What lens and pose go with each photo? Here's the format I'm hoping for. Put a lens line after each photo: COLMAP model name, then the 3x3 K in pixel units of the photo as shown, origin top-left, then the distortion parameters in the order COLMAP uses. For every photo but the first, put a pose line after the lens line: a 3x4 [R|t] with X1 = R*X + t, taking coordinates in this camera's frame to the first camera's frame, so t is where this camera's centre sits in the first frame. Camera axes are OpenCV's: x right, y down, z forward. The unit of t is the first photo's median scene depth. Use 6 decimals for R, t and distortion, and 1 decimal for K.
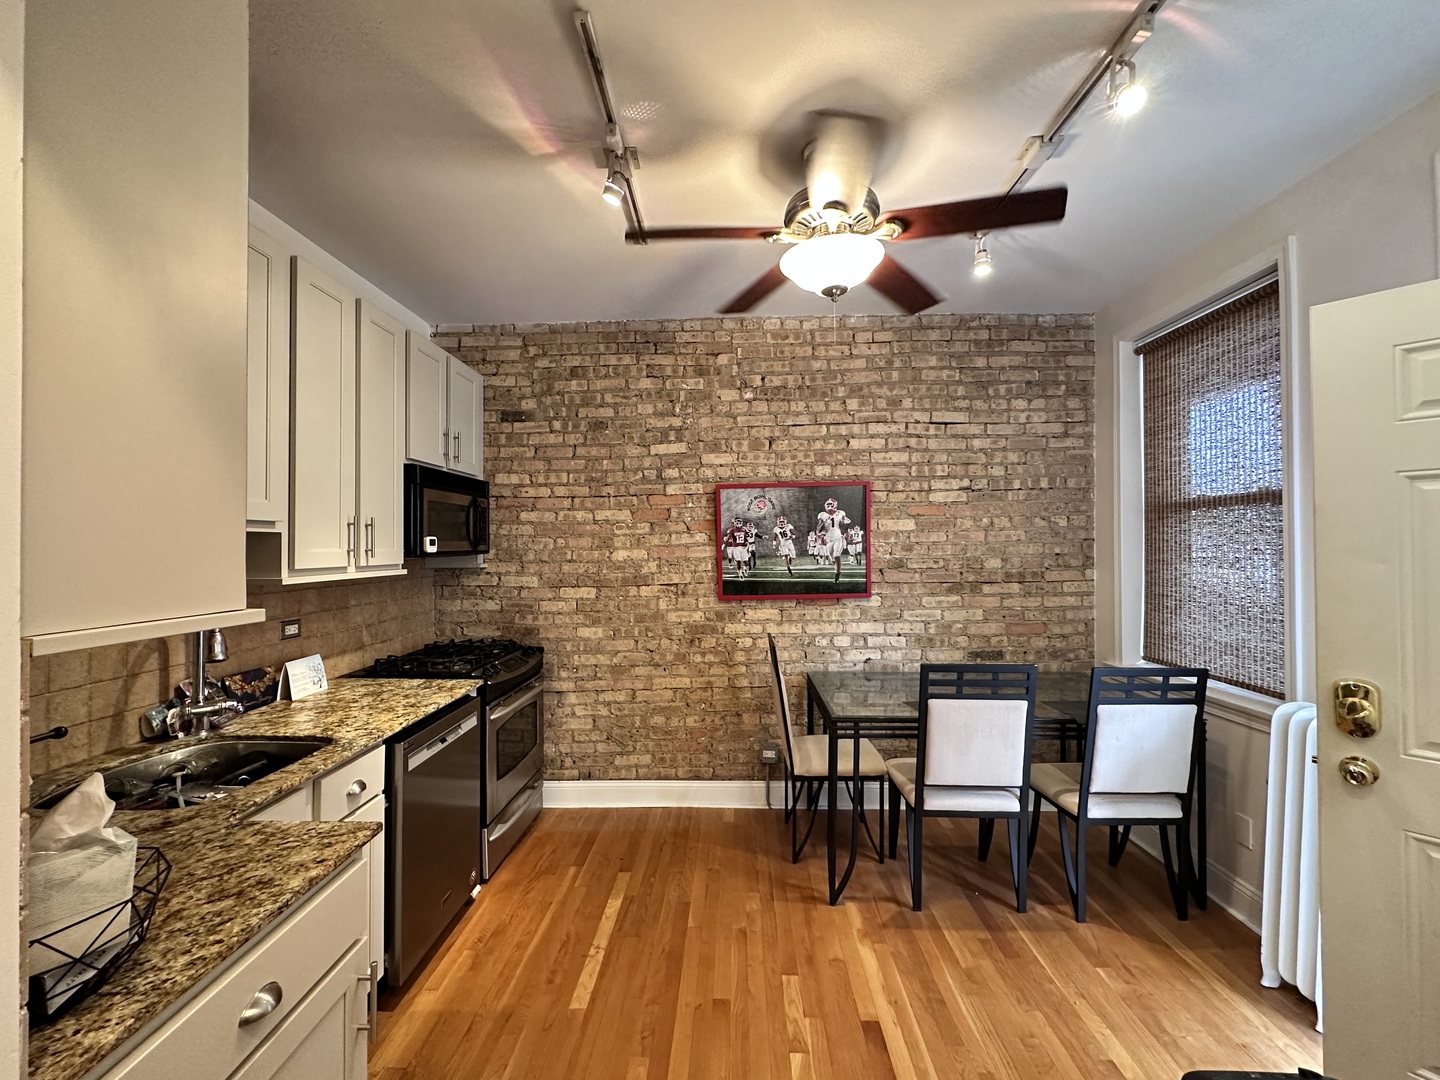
lens RADIAL K [[596.7, 0, 721.5], [0, 596.7, 537.3], [0, 0, 1]] dist [0.000592, -0.000070]
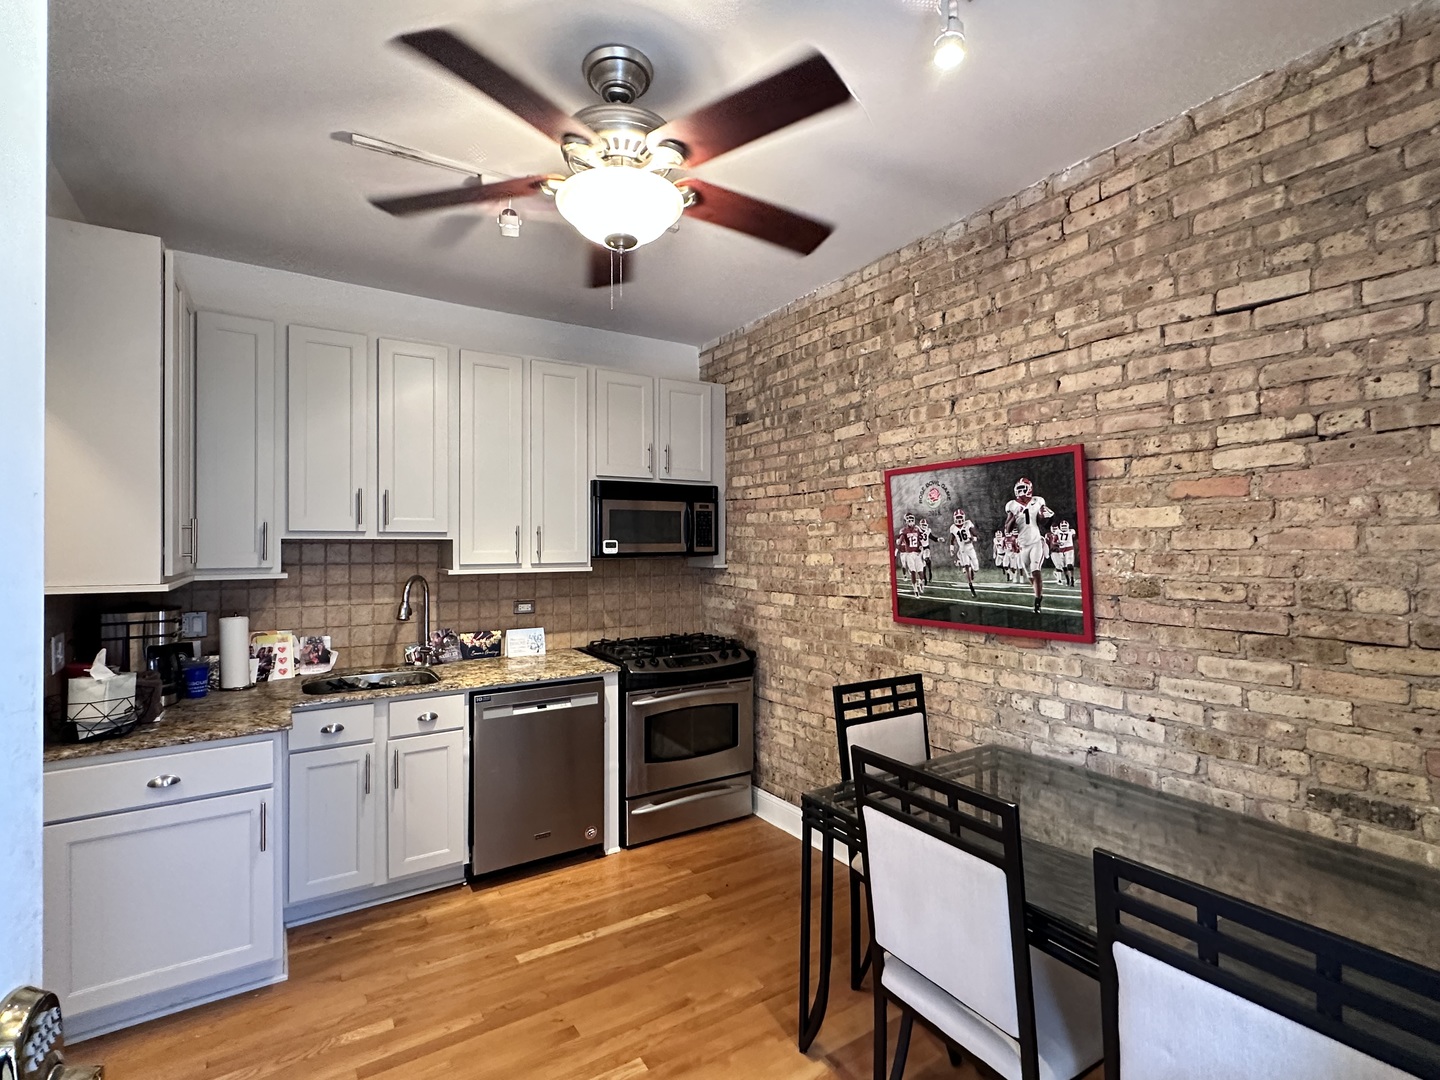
lens RADIAL K [[662.5, 0, 715.7], [0, 662.5, 539.6], [0, 0, 1]] dist [0.000041, 0.000104]
pose [[0.582275, 0.001246, -0.812991, 0.552622], [0.007560, 0.999947, 0.006948, -0.007532], [0.812957, -0.010192, 0.582235, 0.321634]]
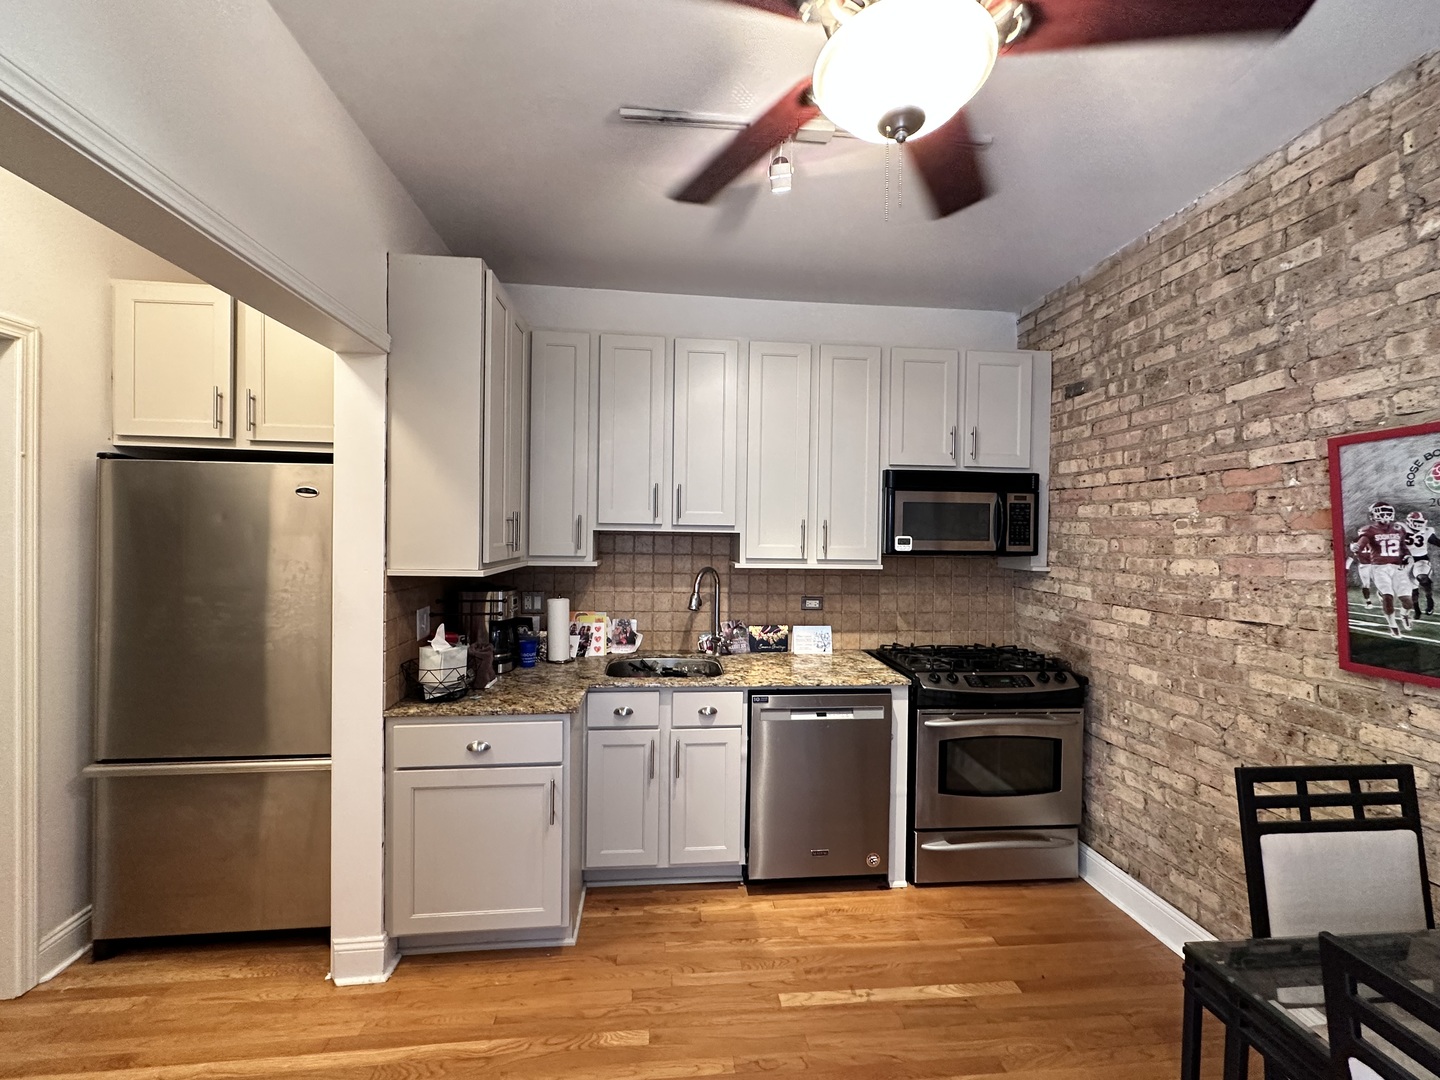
lens RADIAL K [[603.5, 0, 723.3], [0, 603.5, 538.4], [0, 0, 1]] dist [-0.000538, -0.000033]
pose [[0.149080, 0.016604, -0.988686, 0.416403], [-0.004698, 0.999860, 0.016084, -0.009951], [0.988814, 0.002247, 0.149137, 0.413279]]
